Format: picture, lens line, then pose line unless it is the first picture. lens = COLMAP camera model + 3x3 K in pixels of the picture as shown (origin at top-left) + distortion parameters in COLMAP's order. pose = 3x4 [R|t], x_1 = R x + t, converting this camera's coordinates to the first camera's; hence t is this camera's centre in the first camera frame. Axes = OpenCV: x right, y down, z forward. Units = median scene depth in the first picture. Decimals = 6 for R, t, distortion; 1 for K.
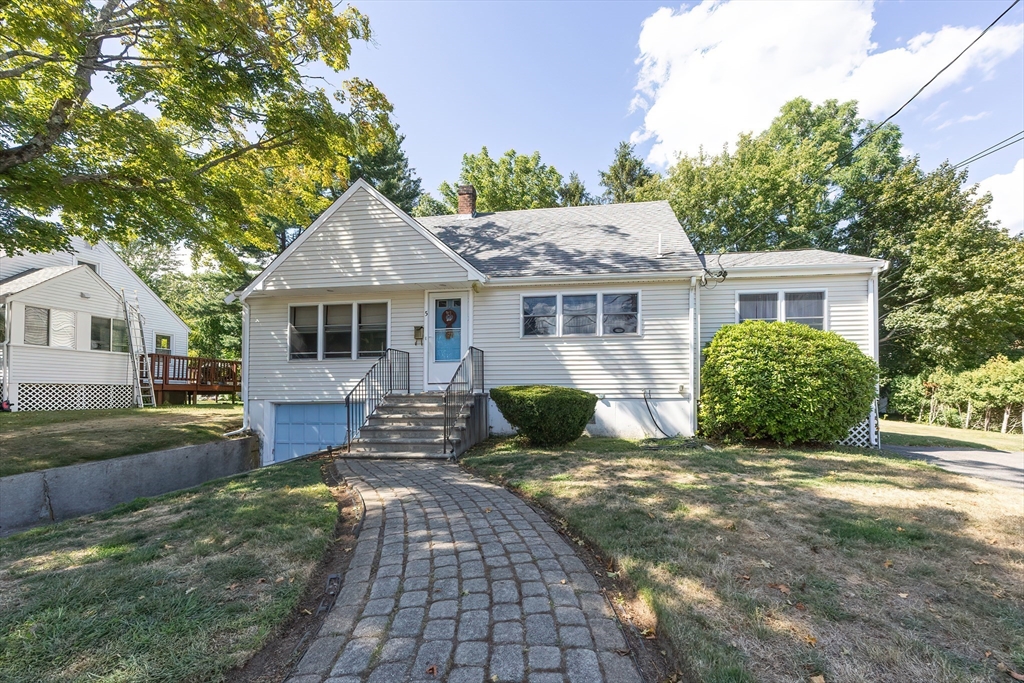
lens RADIAL K [[433.4, 0, 512.0], [0, 433.4, 341.5], [0, 0, 1]] dist [0.003051, 0.000372]
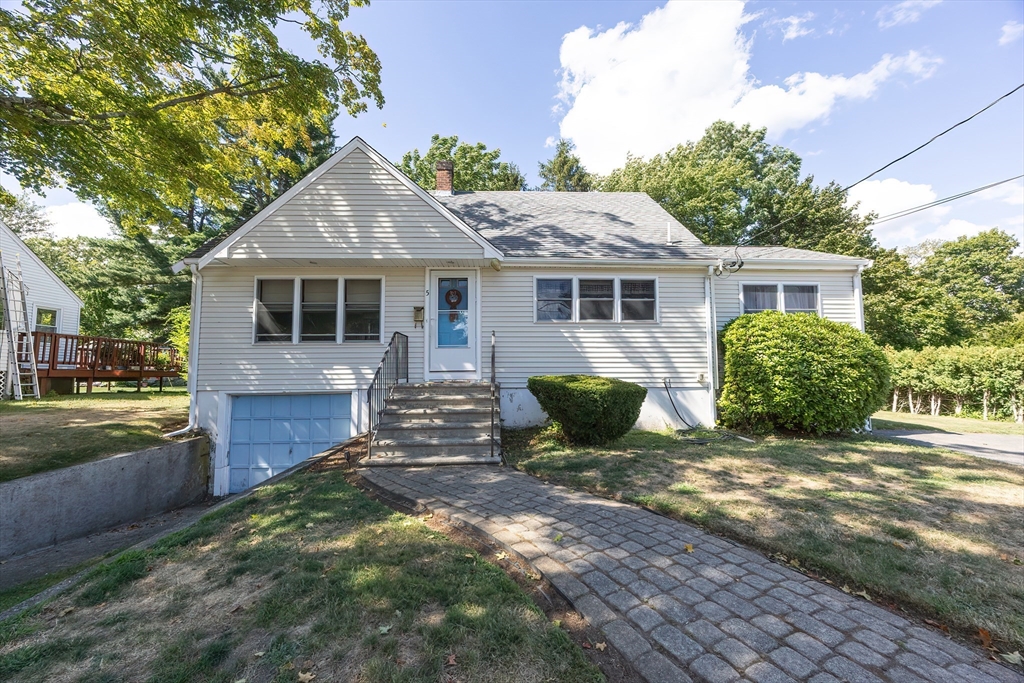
lens RADIAL K [[421.8, 0, 511.6], [0, 421.8, 305.0], [0, 0, 1]] dist [0.003051, -0.000069]
pose [[0.982843, 0.029917, 0.182001, -0.187674], [-0.020917, 0.998471, -0.051170, 0.001335], [-0.183253, 0.046485, 0.981966, 0.111017]]
